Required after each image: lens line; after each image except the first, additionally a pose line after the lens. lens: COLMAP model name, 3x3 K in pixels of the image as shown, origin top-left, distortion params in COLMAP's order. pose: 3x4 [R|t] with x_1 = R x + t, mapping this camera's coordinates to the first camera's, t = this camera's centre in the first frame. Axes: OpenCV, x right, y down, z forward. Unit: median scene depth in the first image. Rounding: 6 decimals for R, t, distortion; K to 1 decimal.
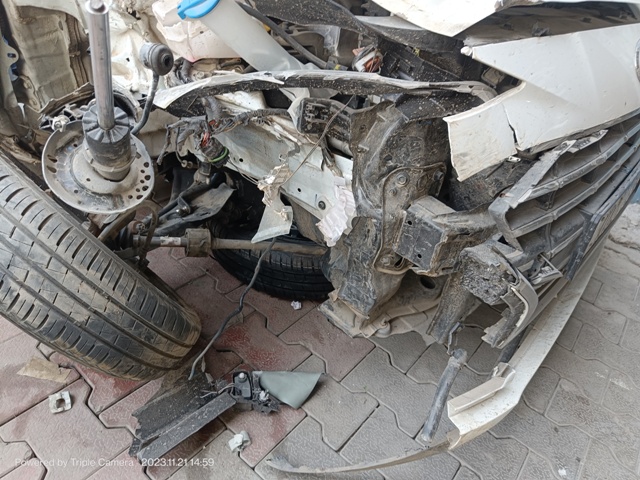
lens RADIAL K [[441.6, 0, 323.6], [0, 441.6, 240.6], [0, 0, 1]] dist [0.006975, -0.000052]
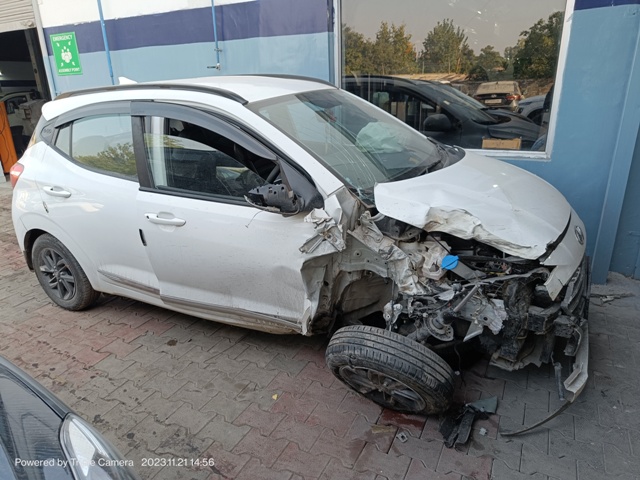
lens RADIAL K [[441.6, 0, 318.1], [0, 441.6, 241.5], [0, 0, 1]] dist [0.006975, -0.000052]
pose [[0.961661, -0.239590, 0.133436, -1.285668], [0.264198, 0.939853, -0.216508, -0.225731], [-0.073537, 0.243461, 0.967119, -1.623477]]
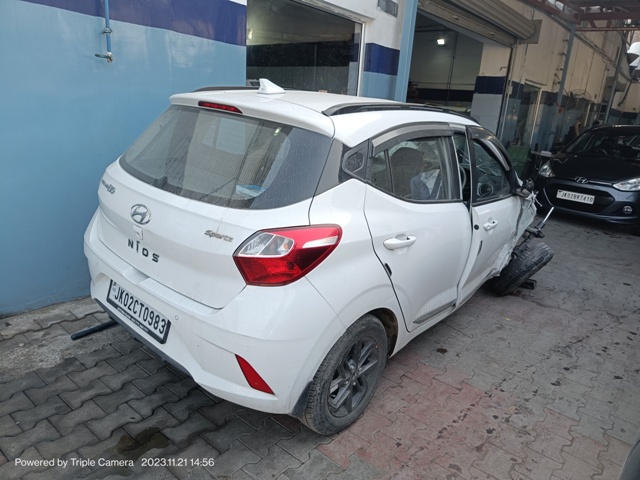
lens RADIAL K [[441.6, 0, 321.5], [0, 441.6, 240.2], [0, 0, 1]] dist [0.006975, -0.000052]
pose [[0.022927, -0.425574, 0.904633, -5.353282], [0.499263, 0.788832, 0.358443, -3.283109], [-0.866147, 0.443431, 0.230559, 1.879149]]
